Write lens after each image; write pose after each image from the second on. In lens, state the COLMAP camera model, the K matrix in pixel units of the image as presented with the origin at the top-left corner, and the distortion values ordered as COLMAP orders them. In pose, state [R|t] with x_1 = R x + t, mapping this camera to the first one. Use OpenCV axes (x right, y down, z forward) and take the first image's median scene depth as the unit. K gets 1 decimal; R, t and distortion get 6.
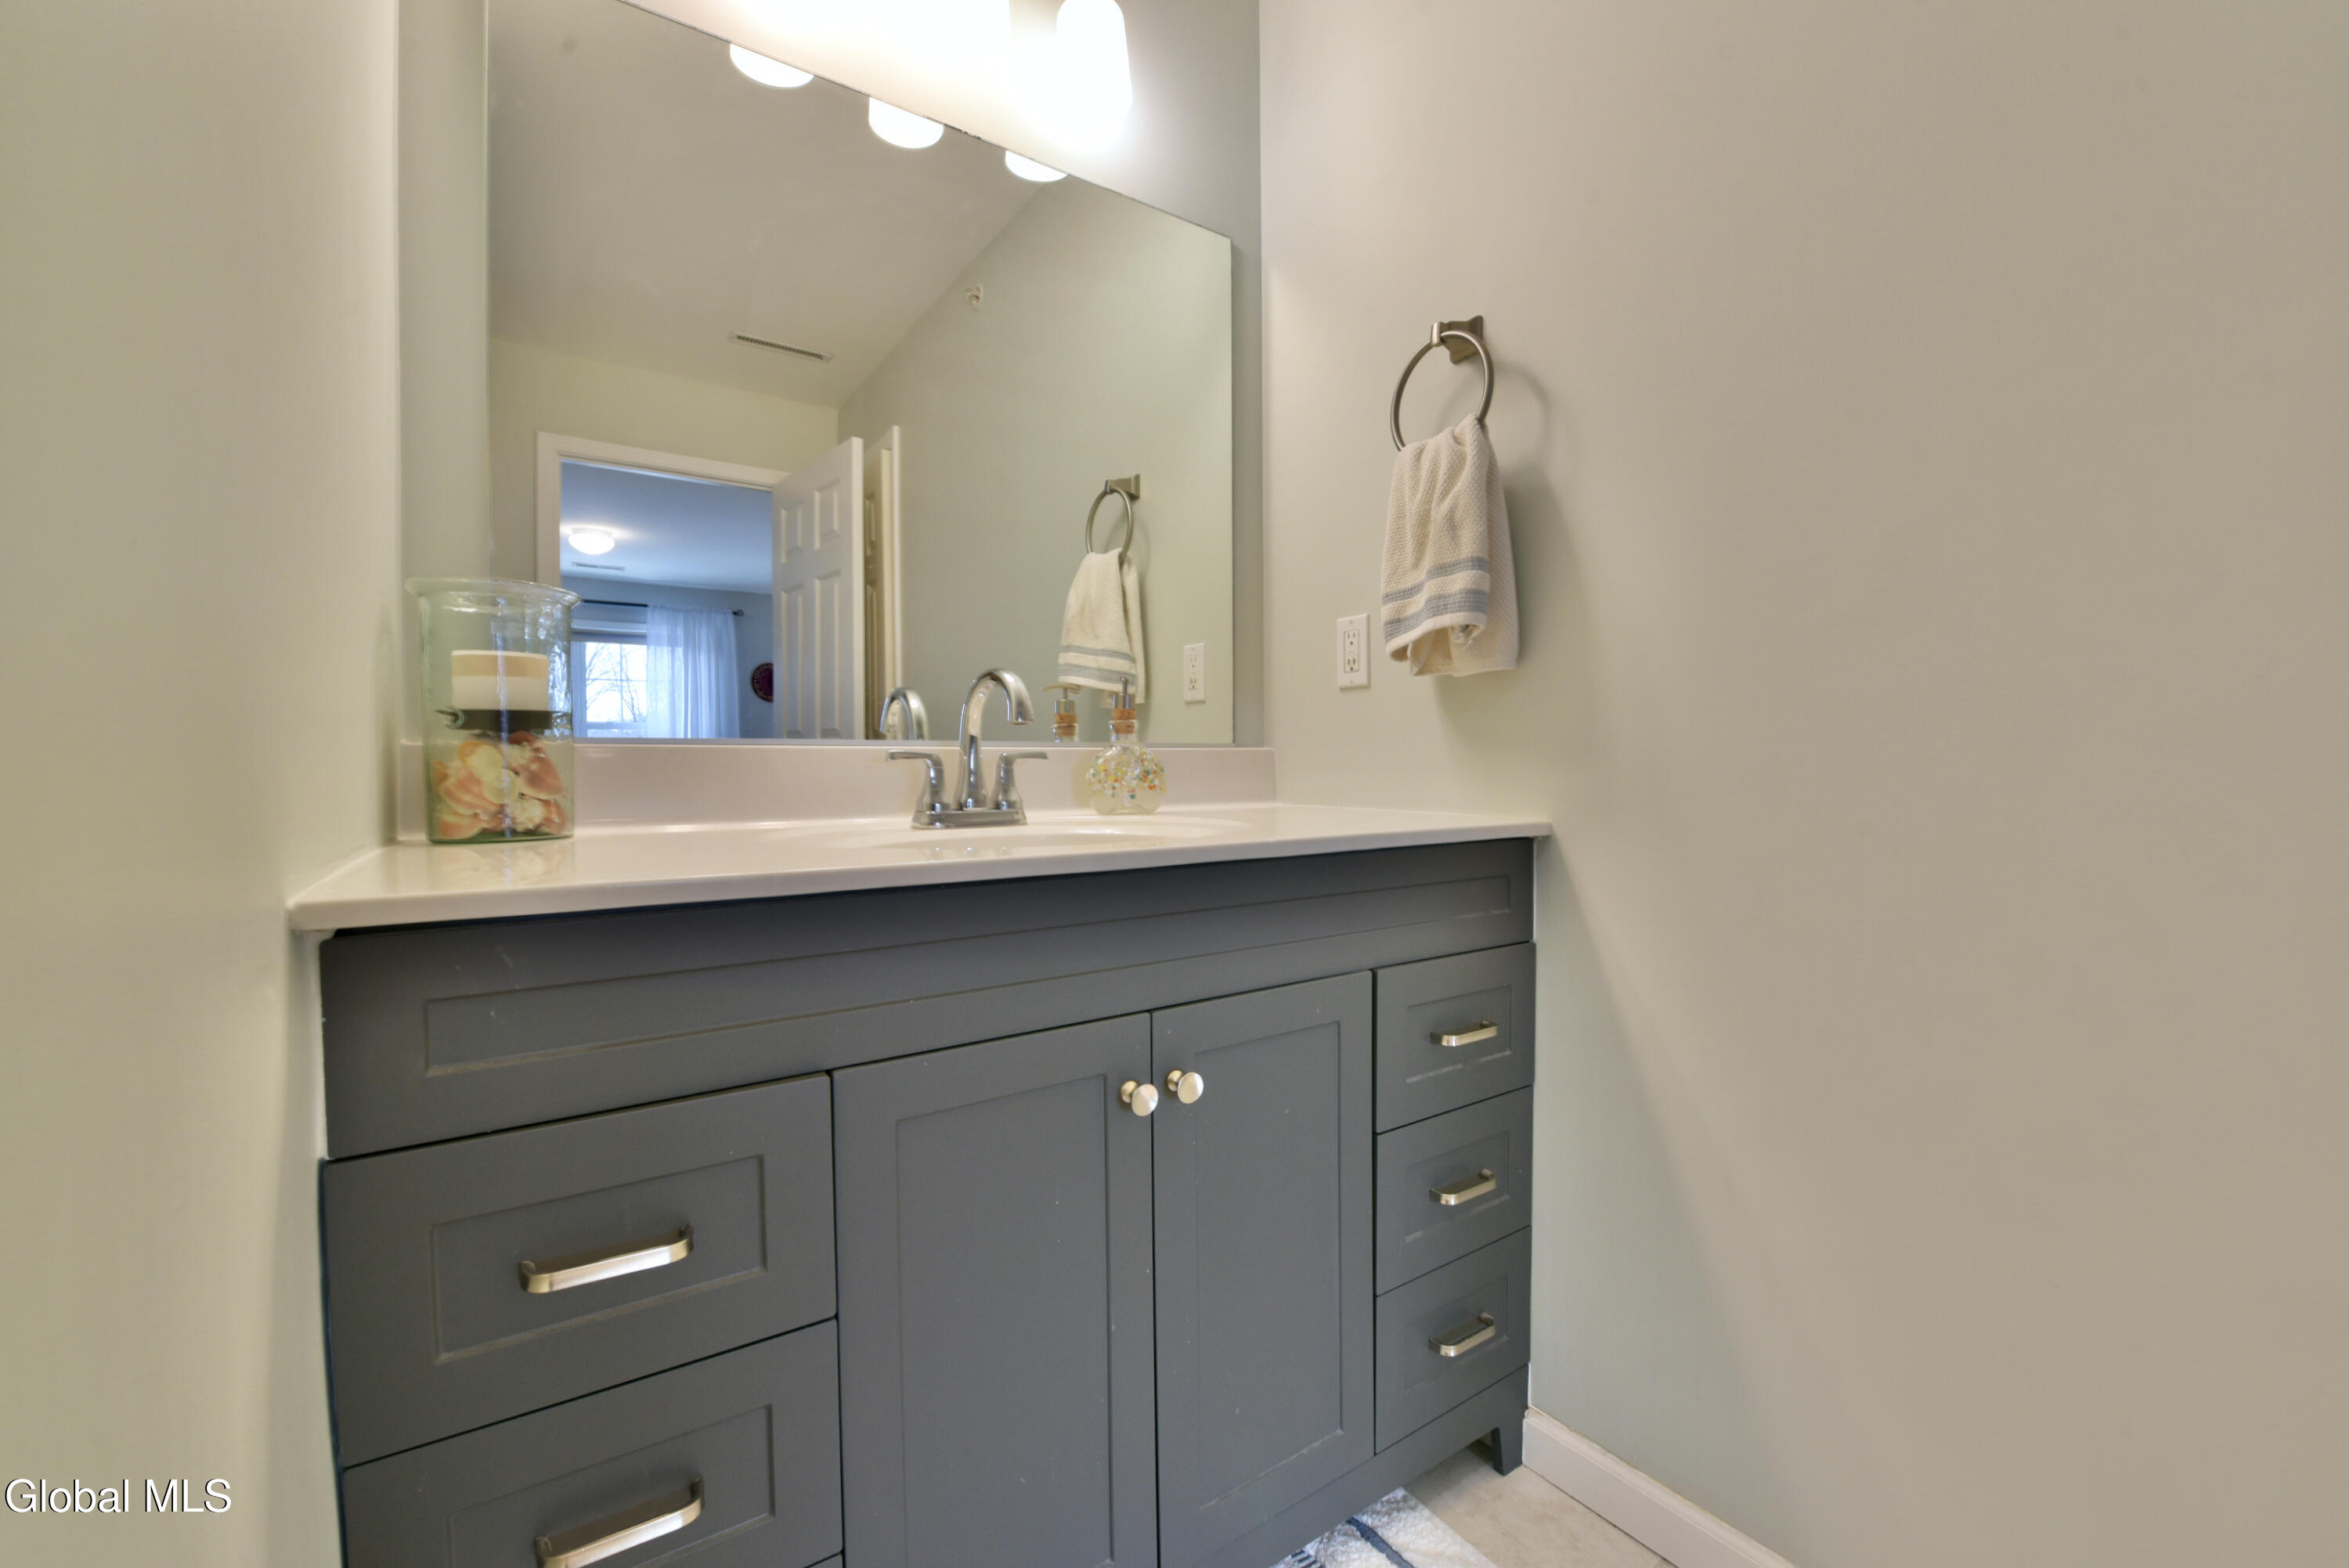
lens RADIAL K [[935.2, 0, 1159.3], [0, 935.2, 784.9], [0, 0, 1]] dist [-0.021298, -0.000018]
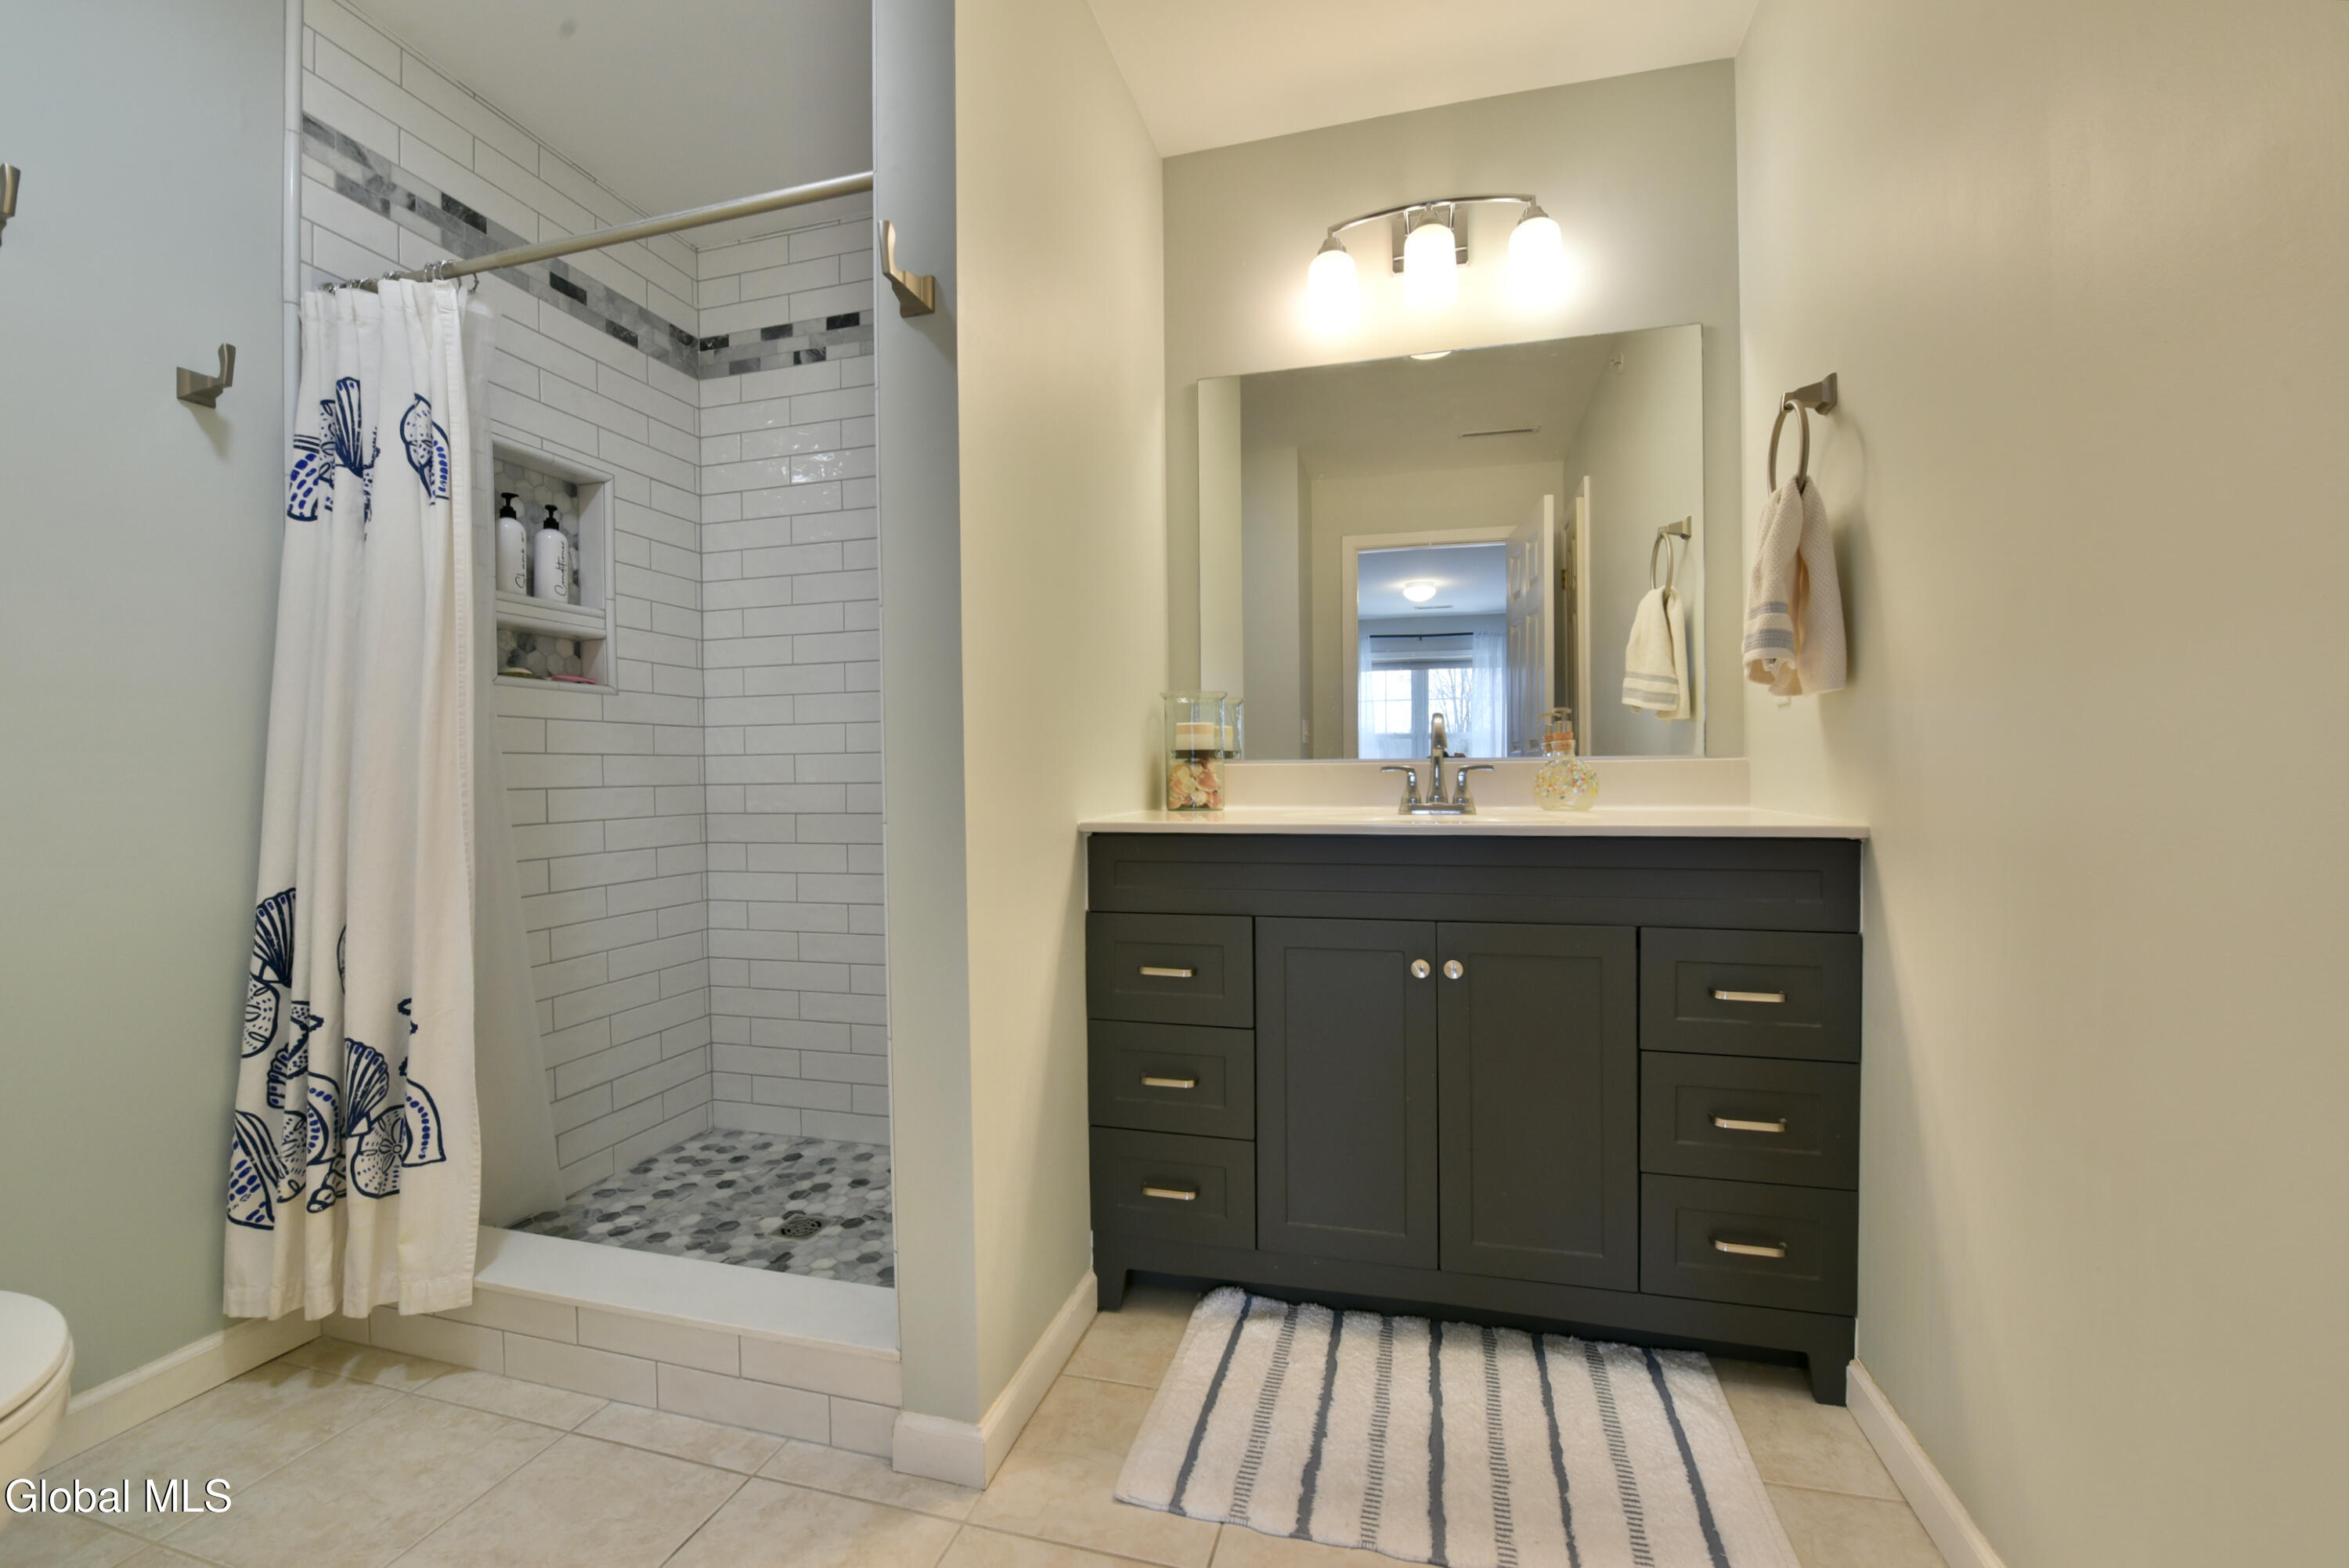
lens RADIAL K [[935.2, 0, 1170.0], [0, 935.2, 777.9], [0, 0, 1]] dist [-0.021298, -0.000018]
pose [[0.644786, 0.003392, -0.764355, 0.712351], [-0.012108, 0.999910, -0.005777, -0.001404], [0.764267, 0.012980, 0.644769, -0.340169]]
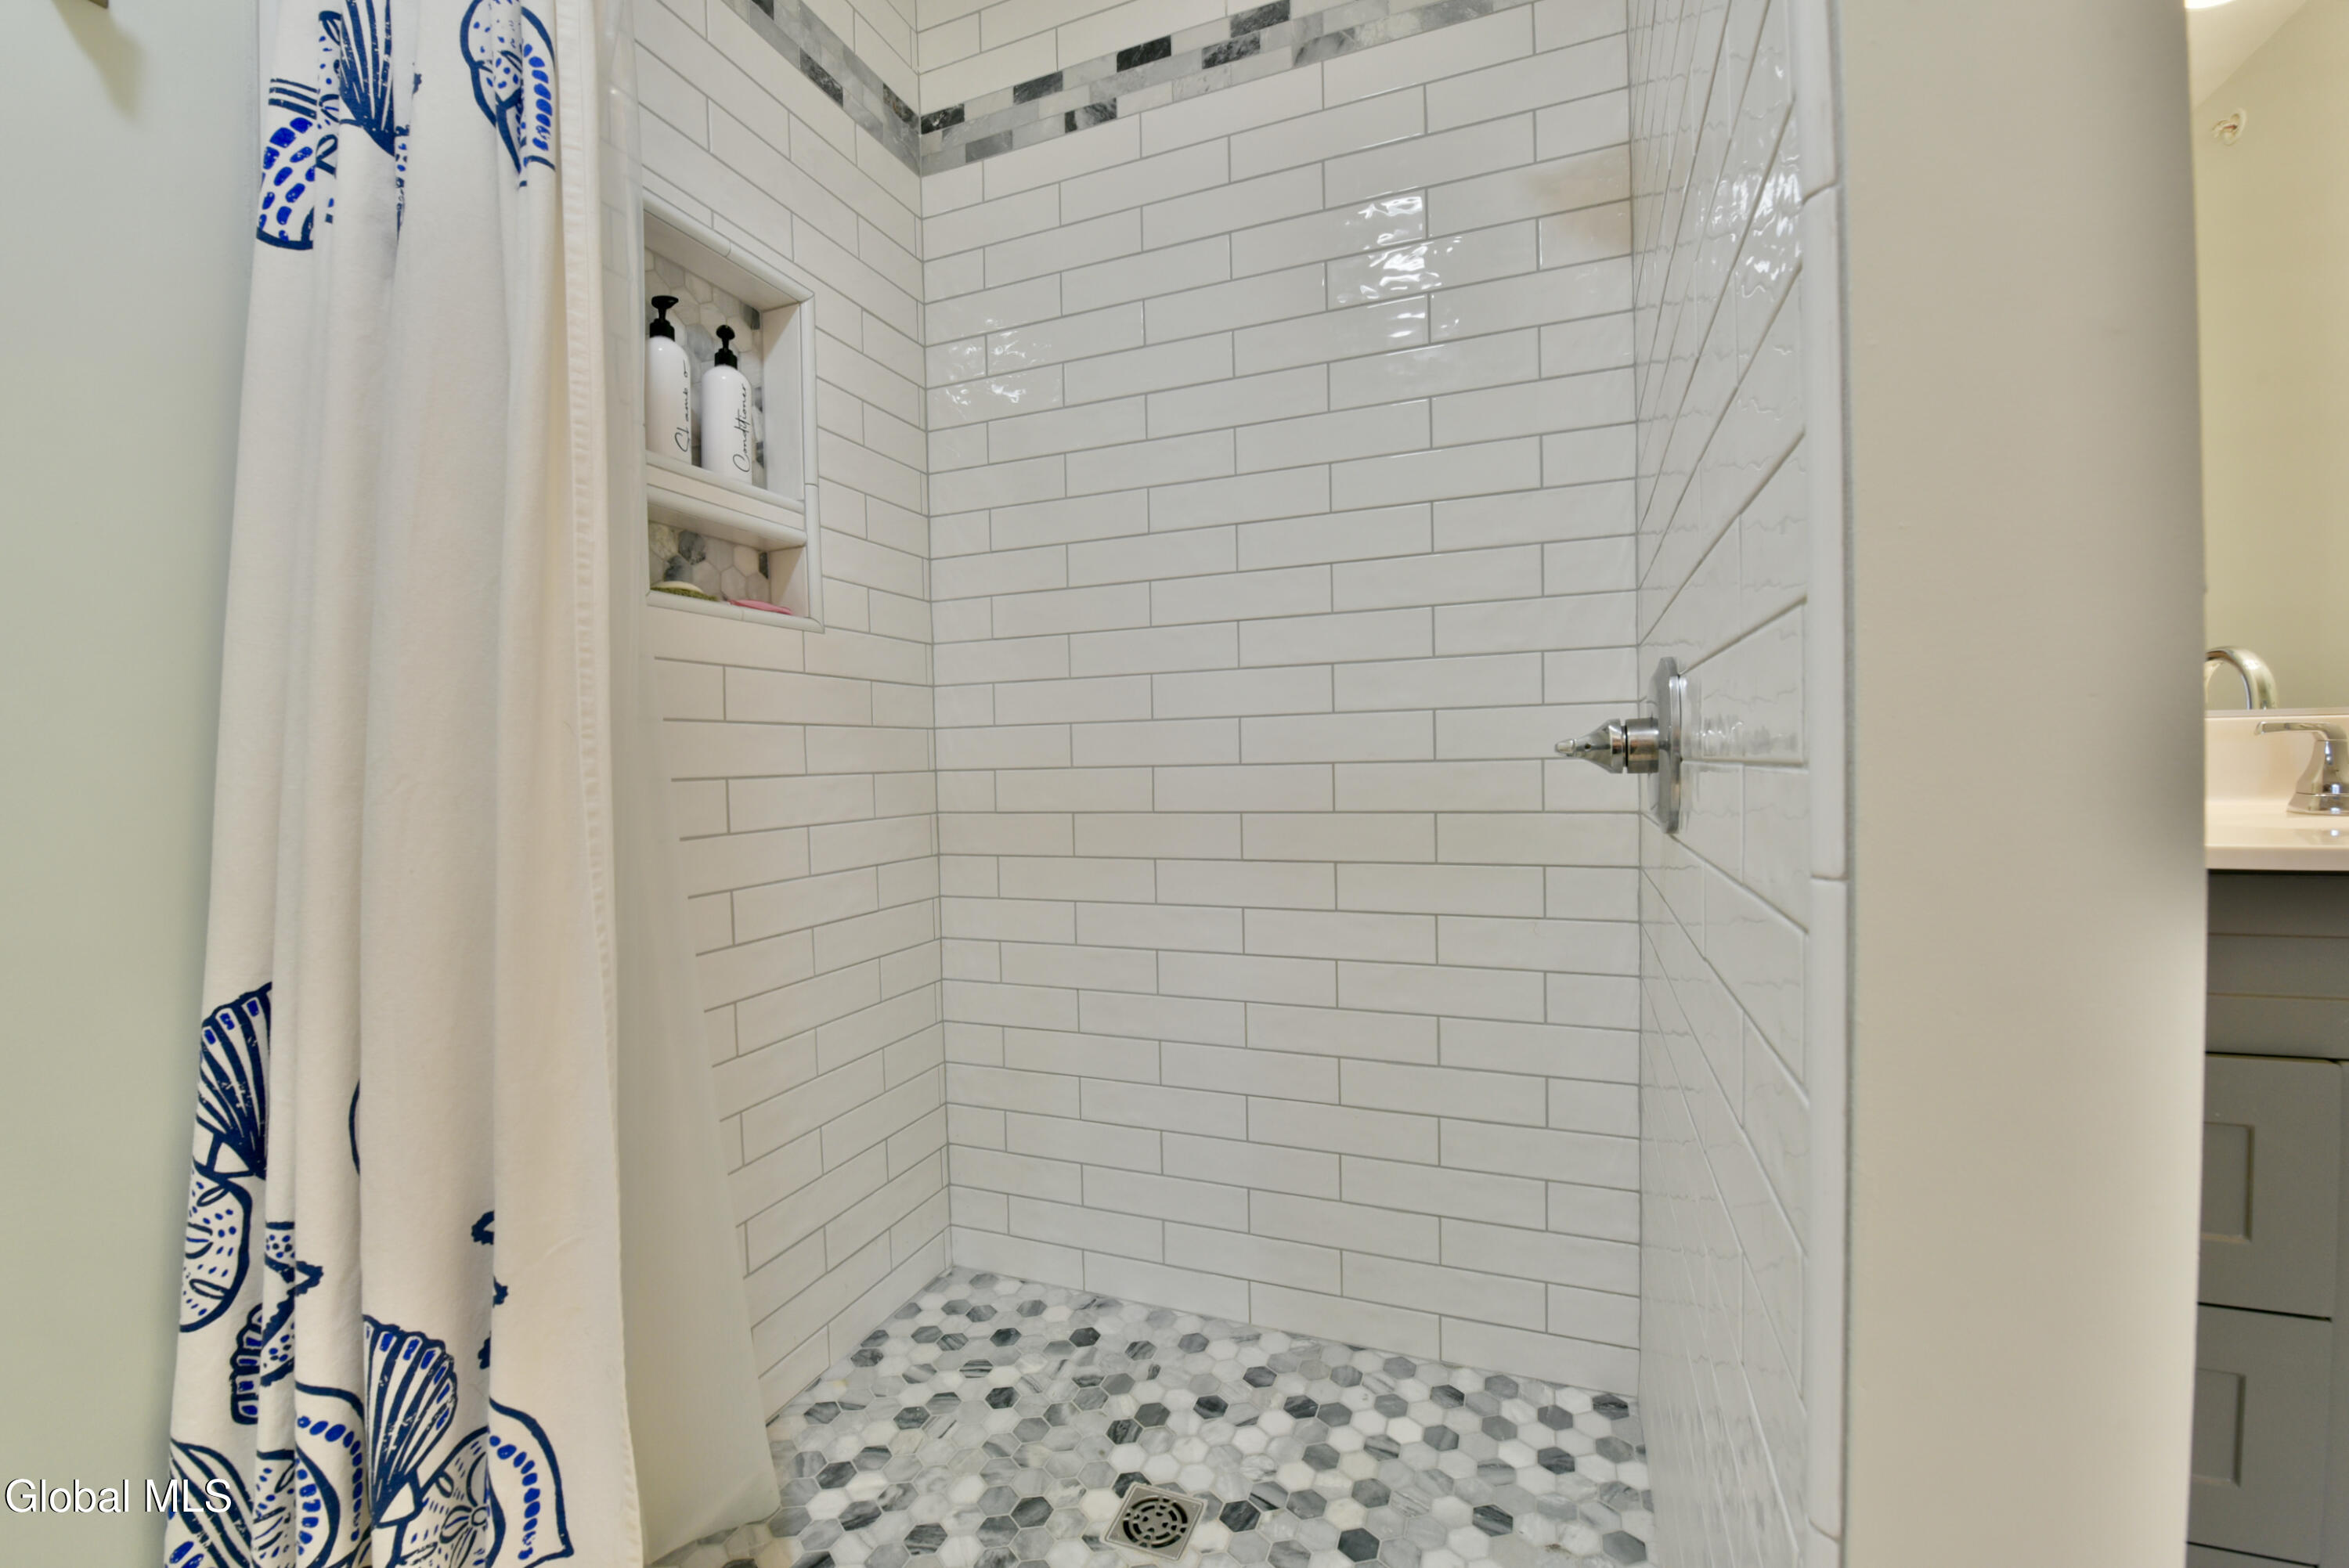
lens RADIAL K [[935.2, 0, 1181.6], [0, 935.2, 774.3], [0, 0, 1]] dist [-0.021298, -0.000018]
pose [[0.562595, 0.007385, -0.826700, -0.155431], [-0.003030, 0.999972, 0.006870, 0.009083], [0.826727, -0.001360, 0.562601, -0.286217]]
